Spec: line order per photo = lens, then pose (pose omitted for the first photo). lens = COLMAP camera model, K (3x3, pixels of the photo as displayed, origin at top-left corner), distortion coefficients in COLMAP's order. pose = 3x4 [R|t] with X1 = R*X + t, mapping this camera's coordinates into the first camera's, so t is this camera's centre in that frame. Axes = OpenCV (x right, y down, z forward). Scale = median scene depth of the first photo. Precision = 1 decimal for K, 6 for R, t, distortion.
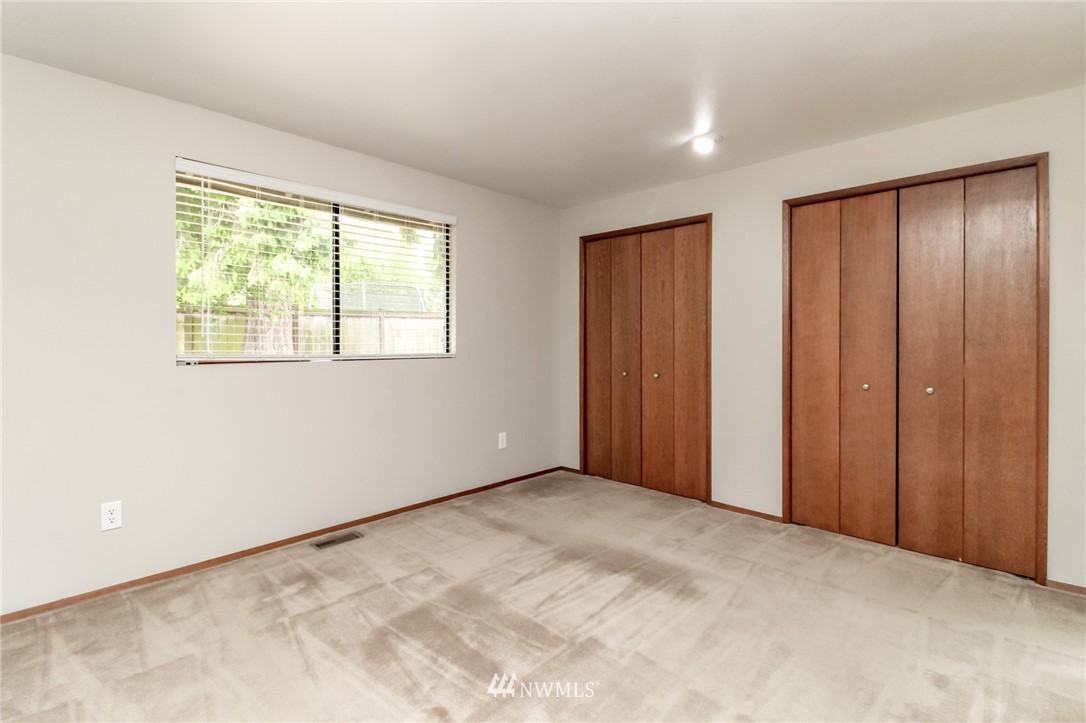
lens RADIAL K [[510.2, 0, 549.8], [0, 510.2, 331.1], [0, 0, 1]] dist [-0.000655, -0.000349]
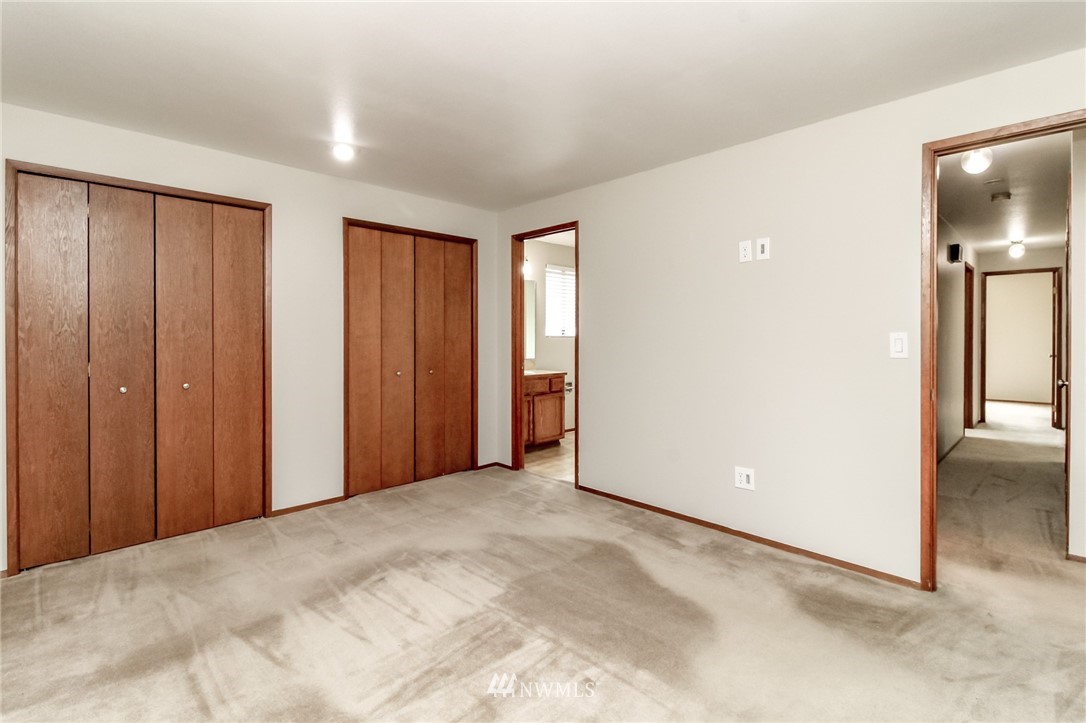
lens RADIAL K [[471.6, 0, 539.4], [0, 471.6, 342.8], [0, 0, 1]] dist [-0.002054, -0.000435]
pose [[0.058580, -0.003395, 0.998277, -0.573614], [-0.010081, 0.999941, 0.003993, 0.015727], [-0.998232, -0.010298, 0.058543, 0.511787]]
